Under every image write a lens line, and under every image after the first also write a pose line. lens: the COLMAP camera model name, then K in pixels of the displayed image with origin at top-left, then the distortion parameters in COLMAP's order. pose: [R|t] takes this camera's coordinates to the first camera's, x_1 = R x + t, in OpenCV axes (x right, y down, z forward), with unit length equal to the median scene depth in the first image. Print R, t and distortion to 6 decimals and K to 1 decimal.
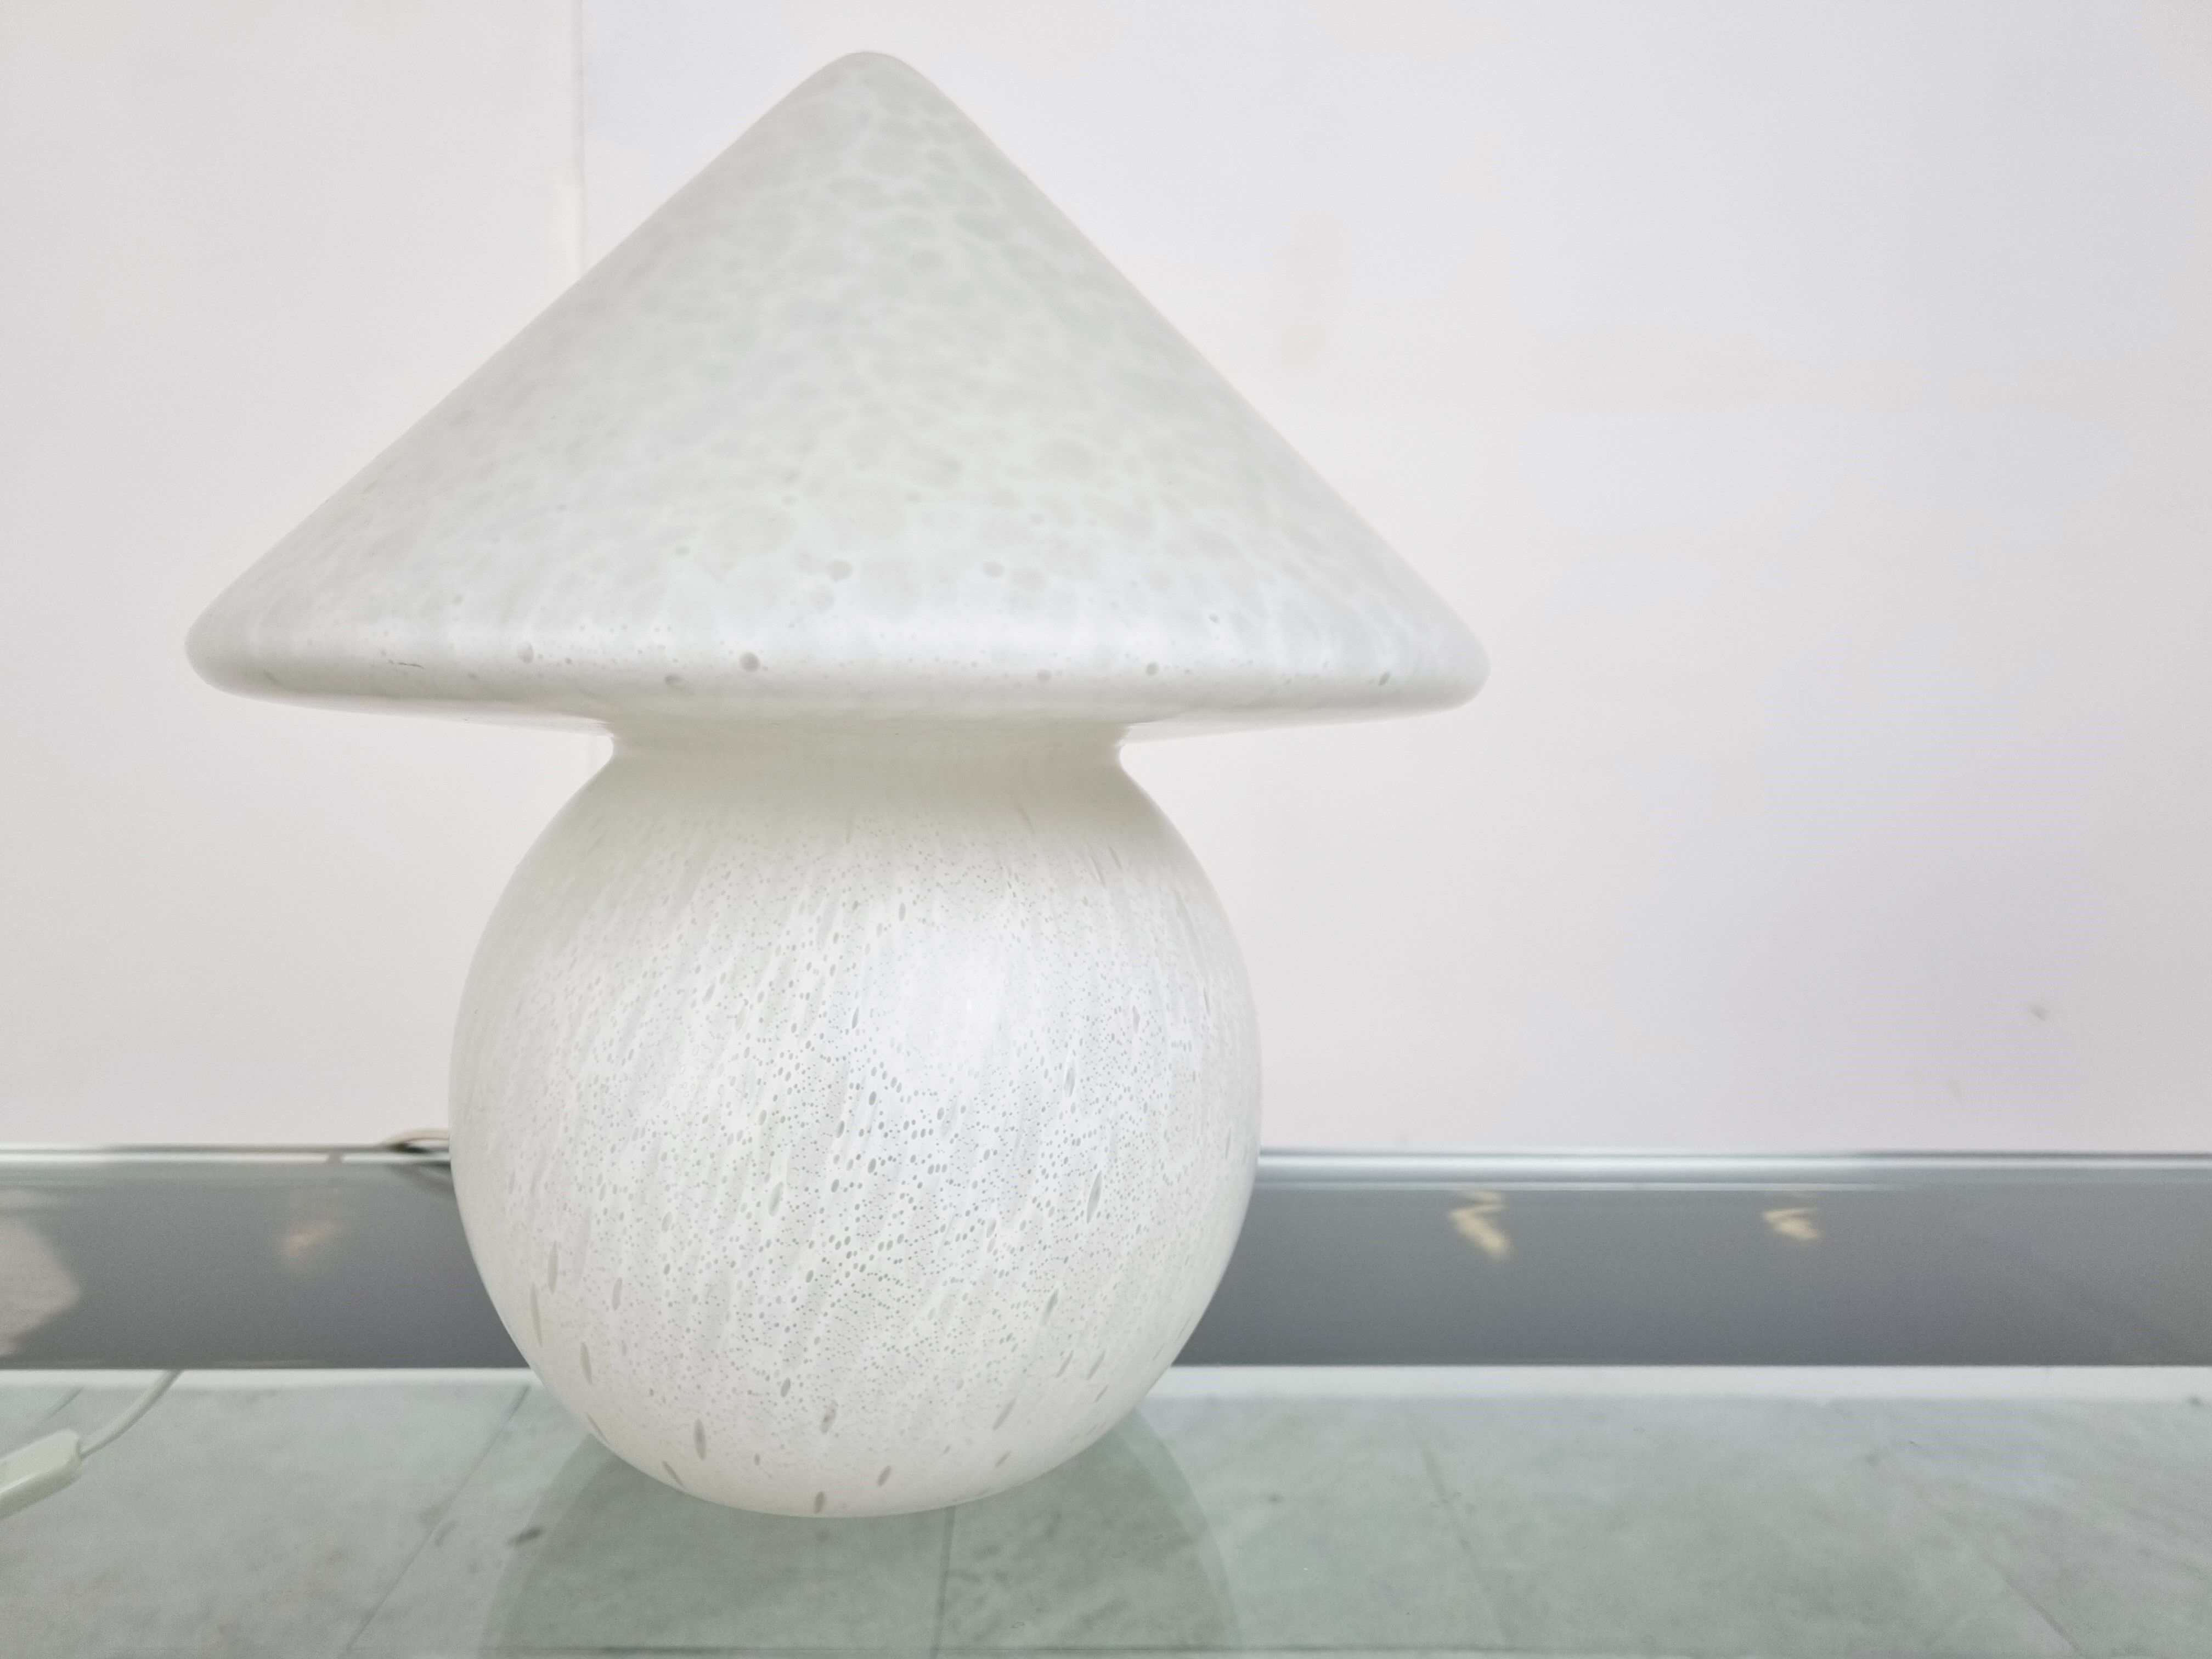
lens RADIAL K [[1575.9, 0, 1081.1], [0, 1575.9, 826.9], [0, 0, 1]] dist [0.024183, 0.002793]
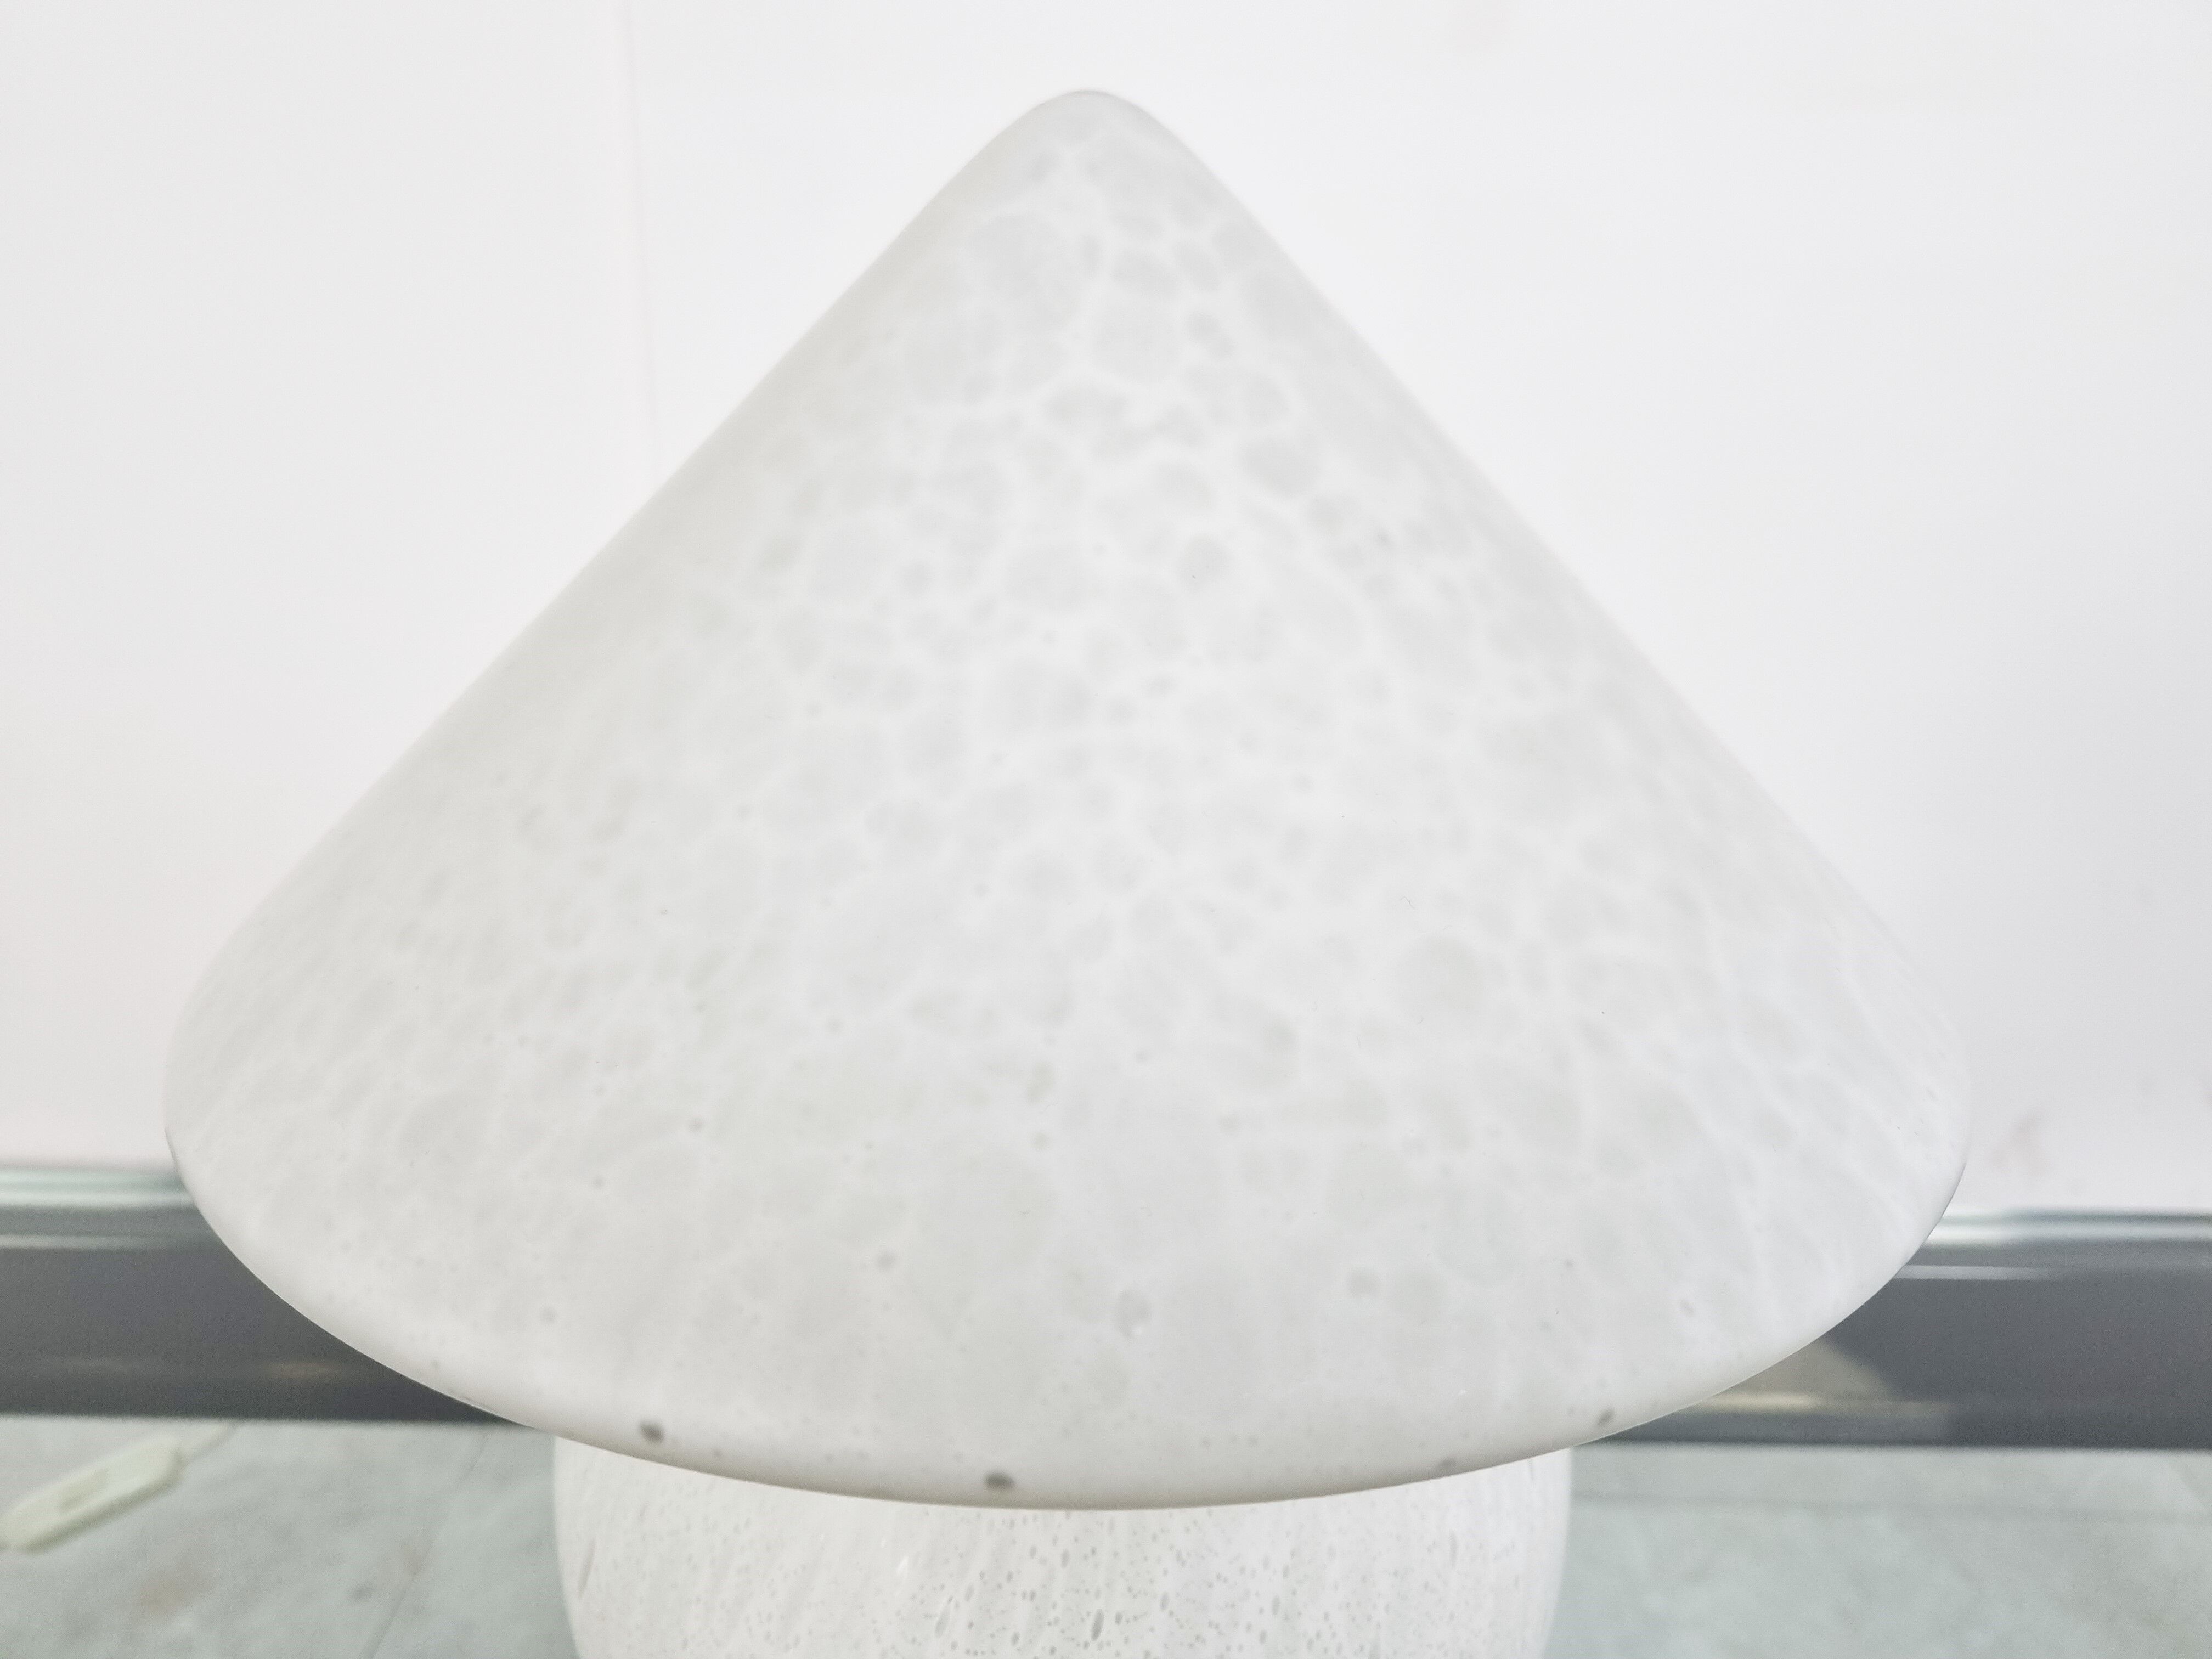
lens RADIAL K [[1641.5, 0, 1108.2], [0, 1641.5, 763.1], [0, 0, 1]] dist [-0.001579, -0.000168]
pose [[0.999474, 0.016235, -0.028073, -0.120982], [-0.010411, 0.980472, 0.196384, -0.422007], [0.030713, -0.195989, 0.980125, 0.318733]]
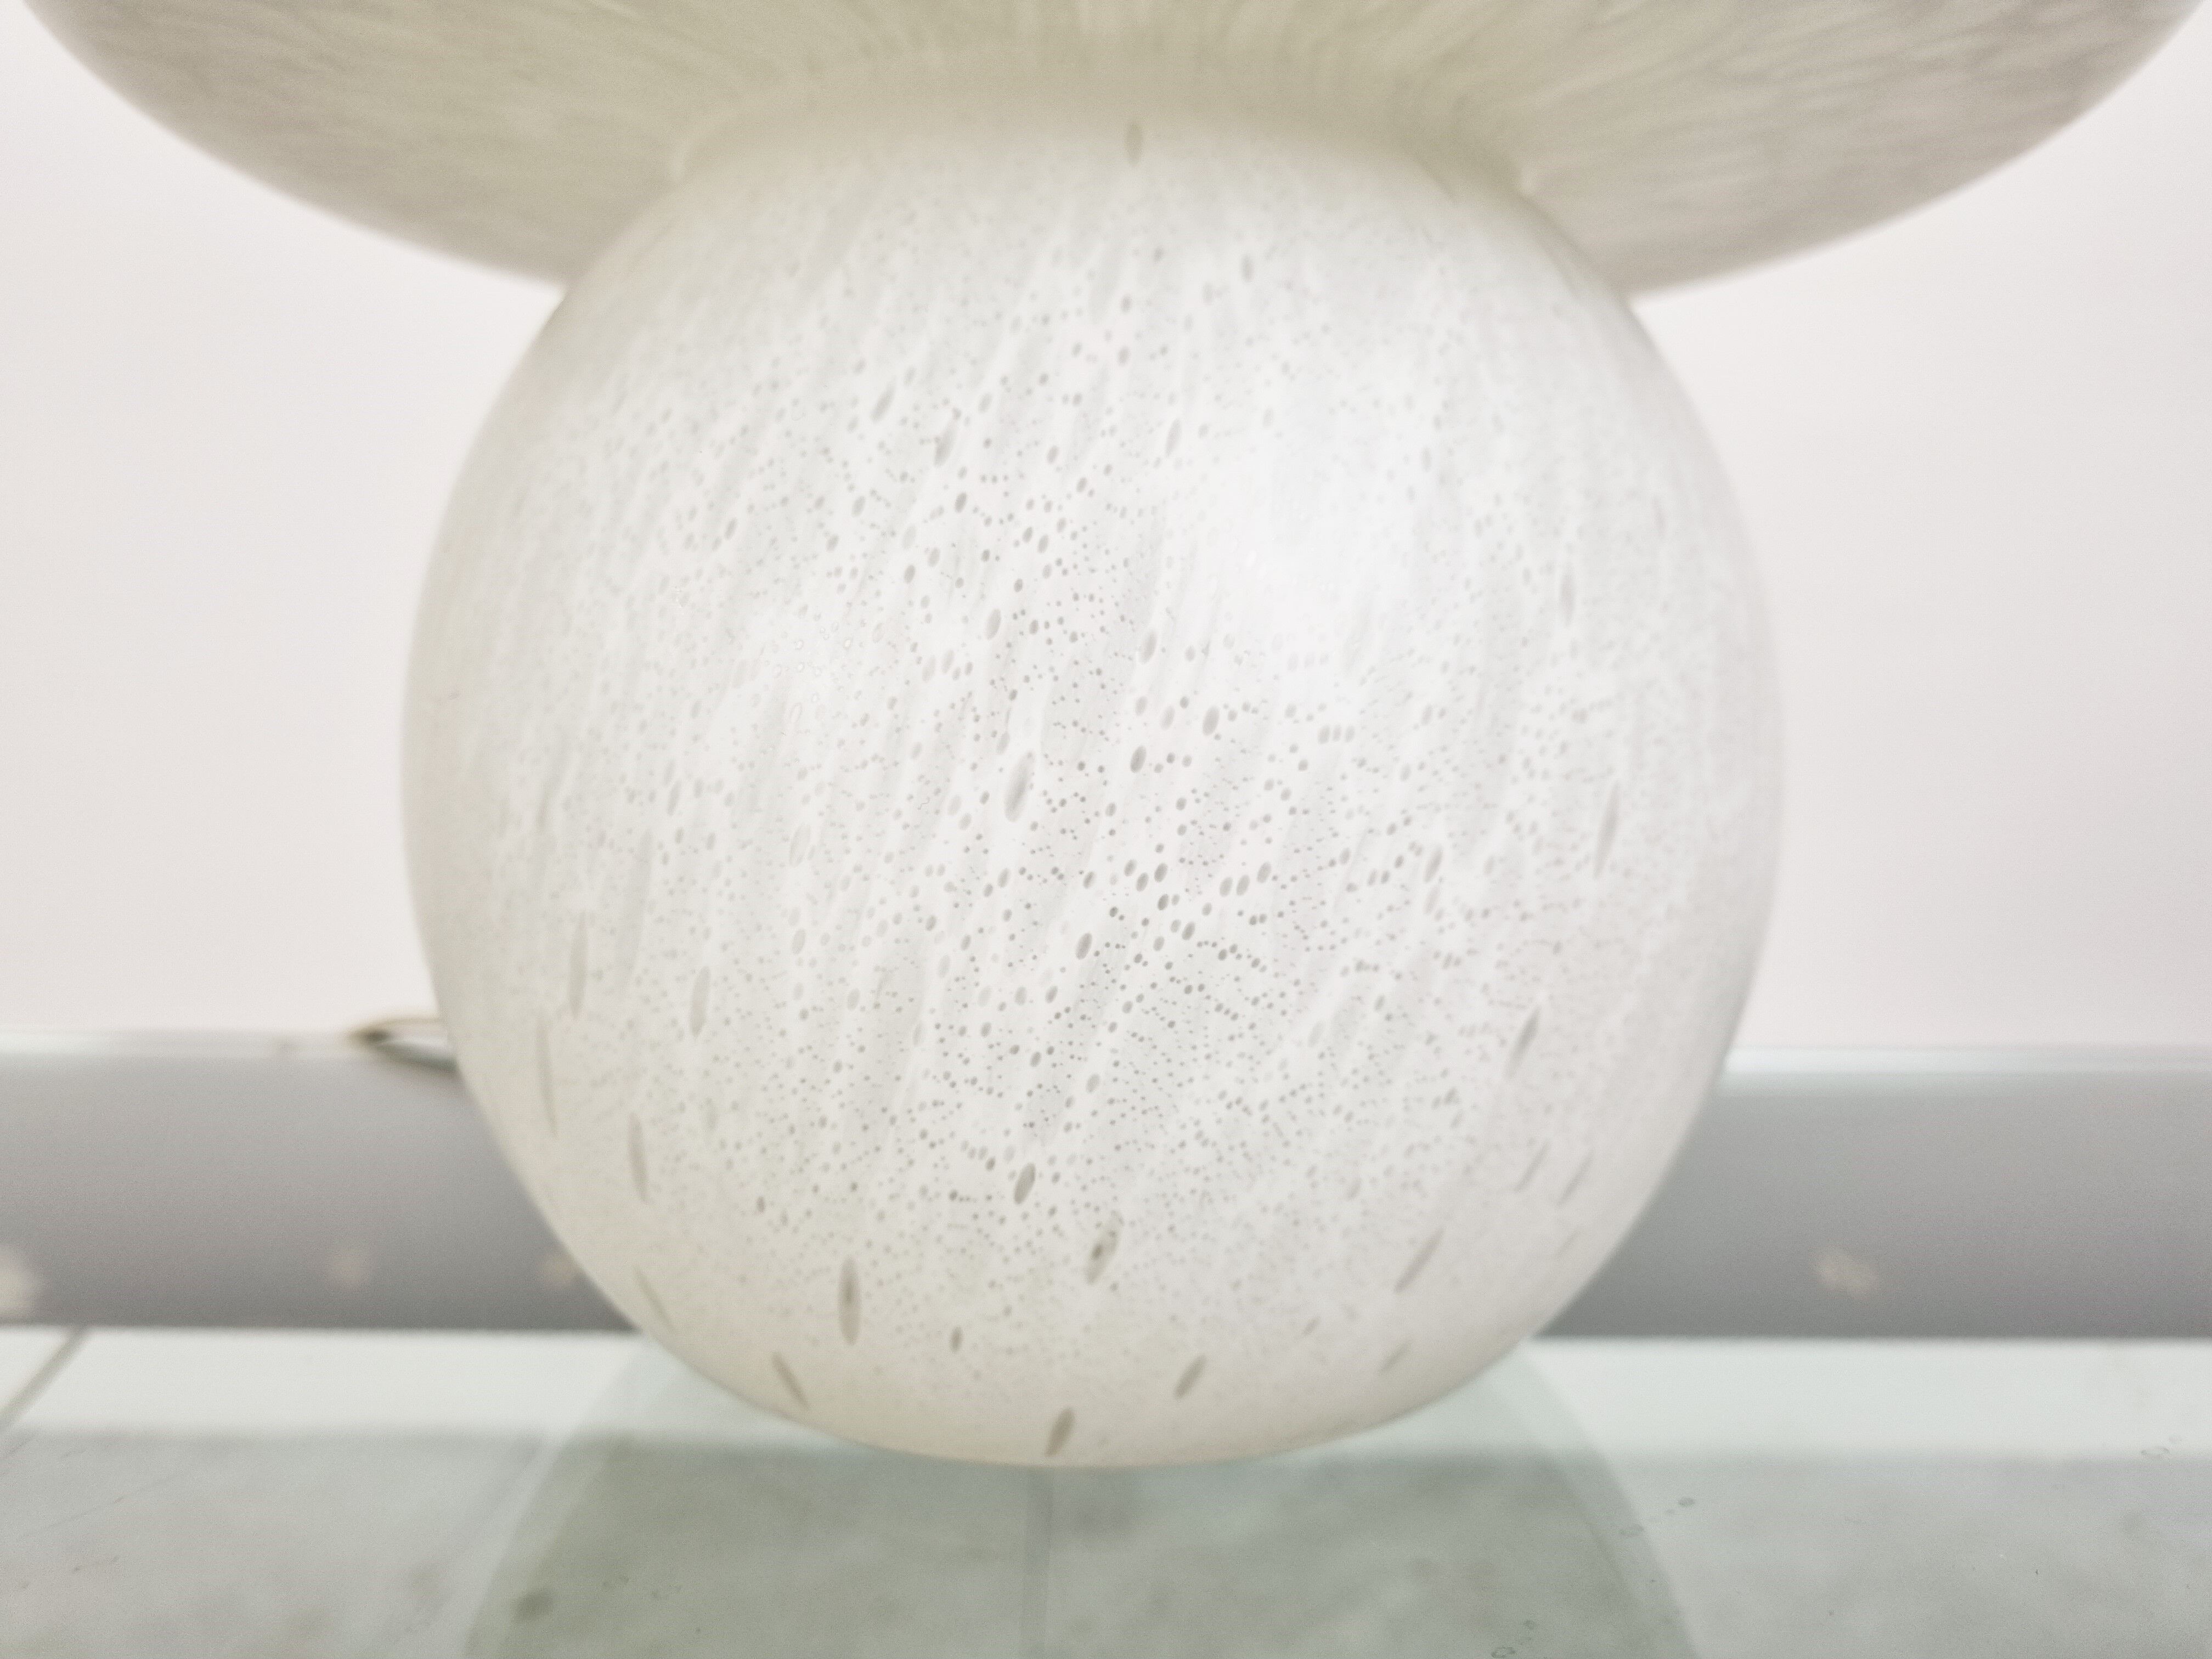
lens RADIAL K [[1575.9, 0, 1081.1], [0, 1575.9, 826.9], [0, 0, 1]] dist [0.024183, 0.002793]
pose [[0.999806, -0.001131, -0.019662, -0.160236], [0.000322, 0.999156, -0.041071, 0.262903], [0.019692, 0.041057, 0.998963, 0.490007]]
